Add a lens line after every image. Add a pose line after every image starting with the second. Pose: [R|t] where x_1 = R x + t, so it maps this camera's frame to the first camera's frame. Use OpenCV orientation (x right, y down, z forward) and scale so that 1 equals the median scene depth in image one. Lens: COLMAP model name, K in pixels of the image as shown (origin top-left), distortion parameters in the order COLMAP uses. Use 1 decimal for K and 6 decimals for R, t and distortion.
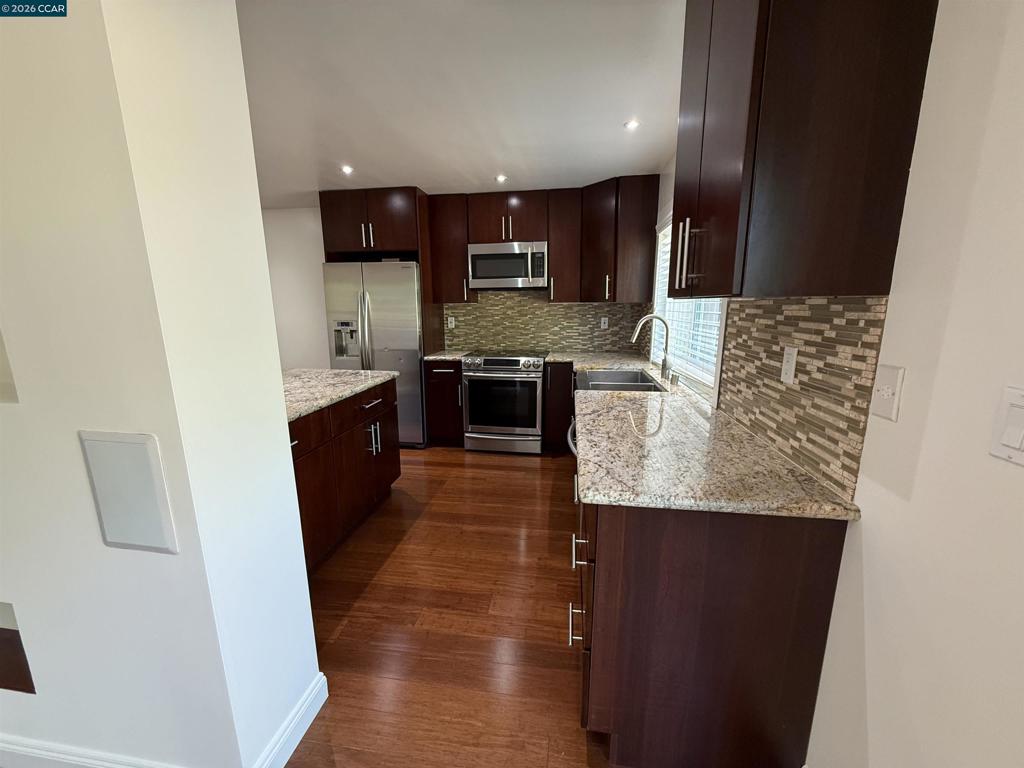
lens RADIAL K [[410.0, 0, 513.6], [0, 410.0, 383.7], [0, 0, 1]] dist [0.009428, -0.001464]
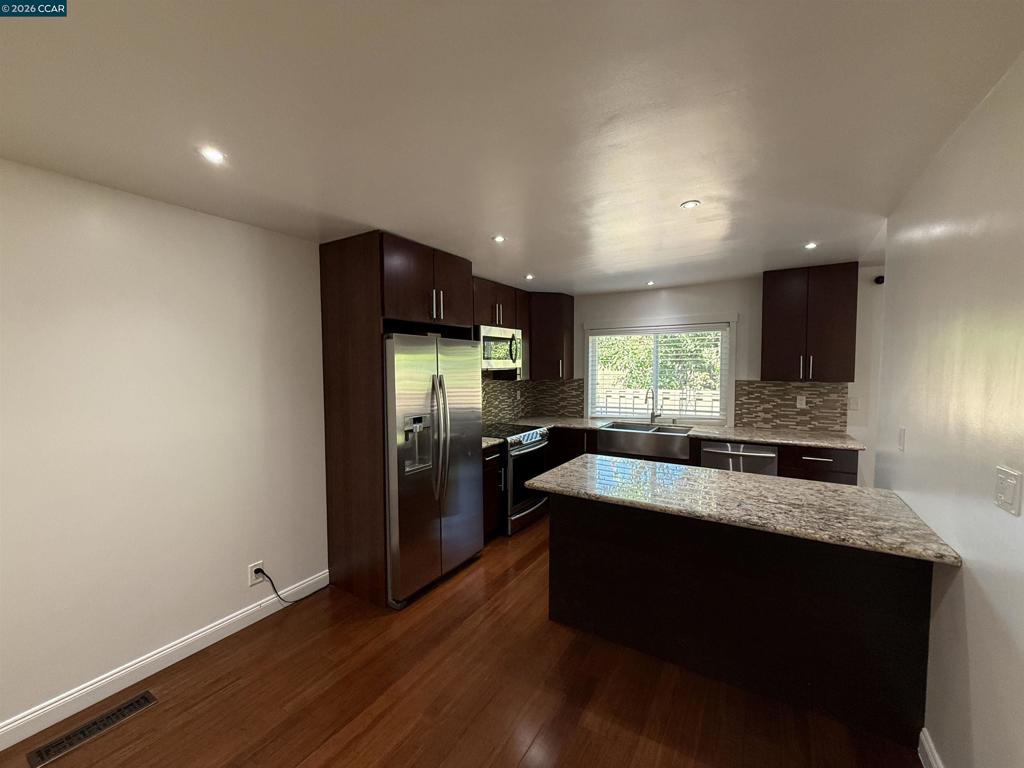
lens RADIAL K [[410.0, 0, 518.1], [0, 410.0, 380.6], [0, 0, 1]] dist [0.009428, -0.001464]
pose [[0.388834, -0.033340, 0.920704, -3.189452], [0.180950, 0.982644, -0.040836, -0.489950], [-0.903363, 0.182480, 0.388118, 1.797940]]
